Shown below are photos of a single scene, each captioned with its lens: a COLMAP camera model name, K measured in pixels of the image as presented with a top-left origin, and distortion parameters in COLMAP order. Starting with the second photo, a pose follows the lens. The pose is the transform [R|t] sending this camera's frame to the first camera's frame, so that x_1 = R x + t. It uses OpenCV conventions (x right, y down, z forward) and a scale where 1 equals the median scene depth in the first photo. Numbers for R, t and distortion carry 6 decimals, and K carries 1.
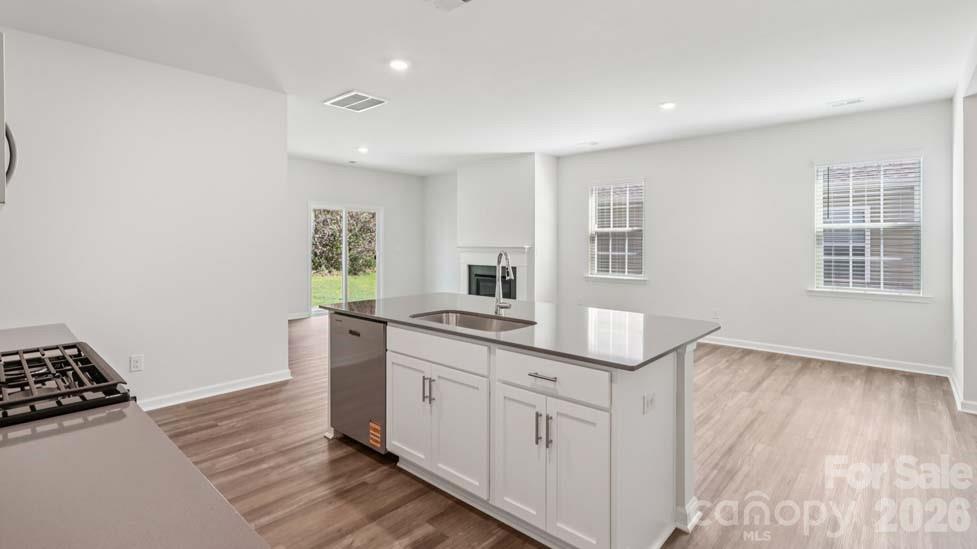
lens RADIAL K [[452.4, 0, 486.7], [0, 452.4, 243.9], [0, 0, 1]] dist [0.002292, -0.000044]
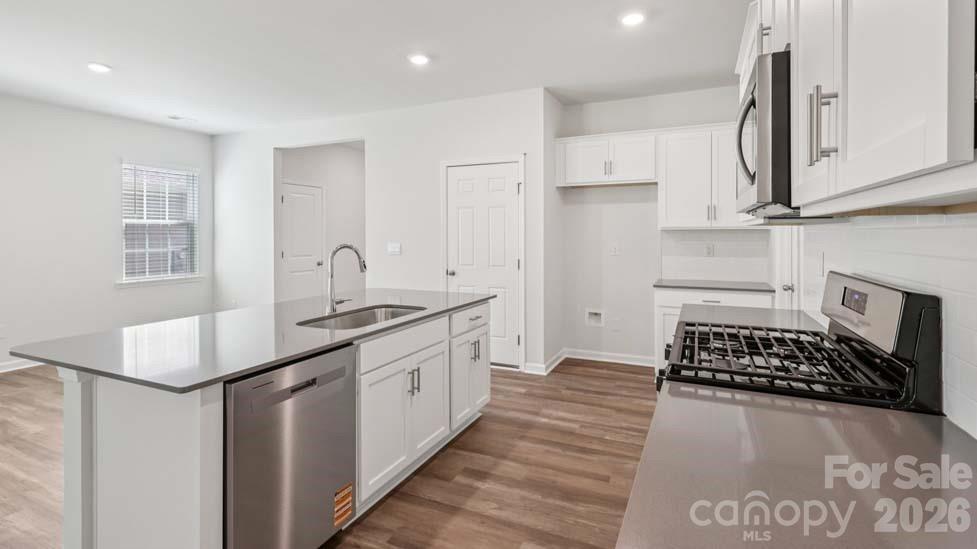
lens RADIAL K [[455.0, 0, 489.5], [0, 455.0, 237.7], [0, 0, 1]] dist [-0.001104, 0.000488]
pose [[-0.294493, -0.006151, 0.955634, -0.503389], [0.007604, 0.999933, 0.008780, -0.003291], [-0.955623, 0.009853, -0.294426, 0.497084]]
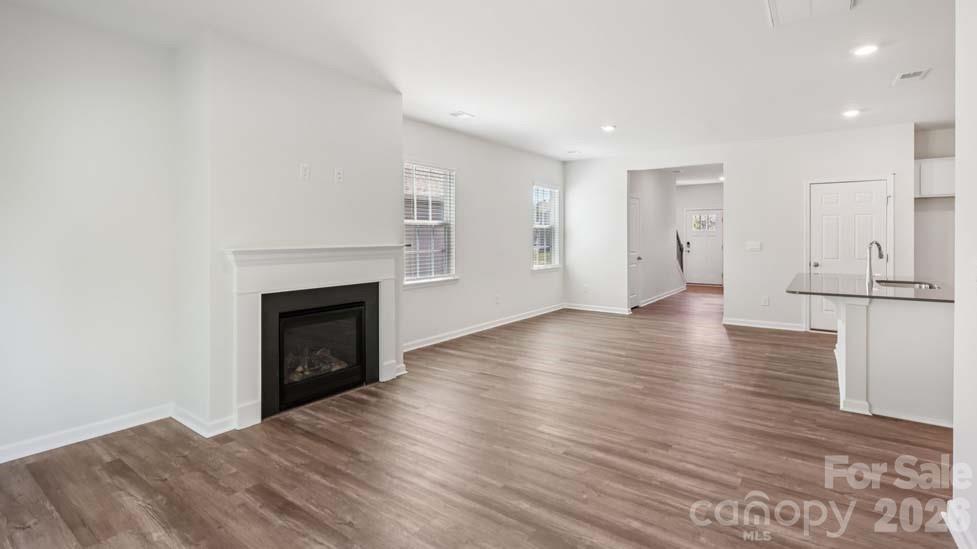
lens RADIAL K [[460.5, 0, 489.9], [0, 460.5, 241.2], [0, 0, 1]] dist [-0.002513, -0.000352]
pose [[-0.103588, -0.009697, 0.994573, -0.725624], [0.008555, 0.999907, 0.010641, -0.007030], [-0.994583, 0.009611, -0.103495, 1.271643]]
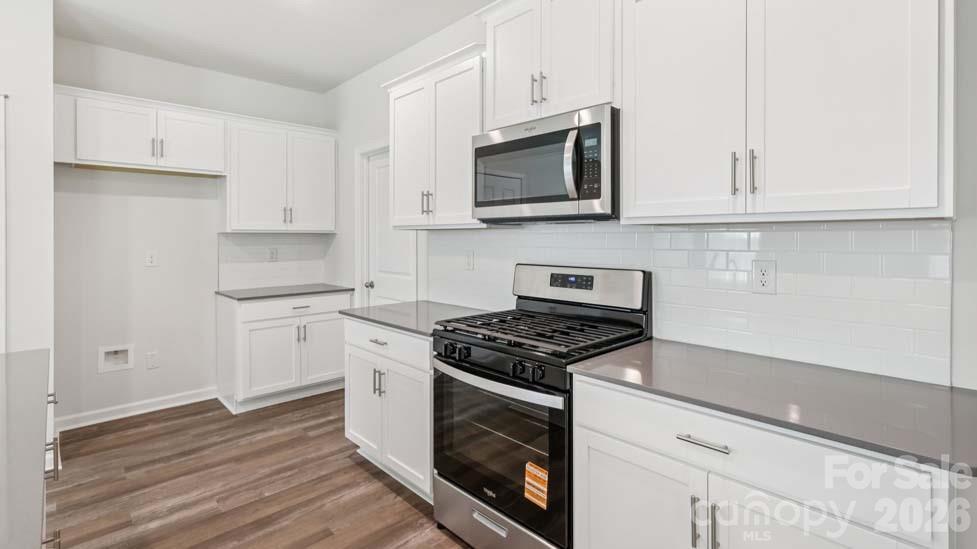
lens RADIAL K [[455.0, 0, 489.5], [0, 455.0, 237.7], [0, 0, 1]] dist [-0.001104, 0.000488]
pose [[-0.997181, 0.001288, 0.075027, -0.260773], [0.001811, 0.999975, 0.006900, -0.004212], [-0.075016, 0.007016, -0.997158, 0.621540]]
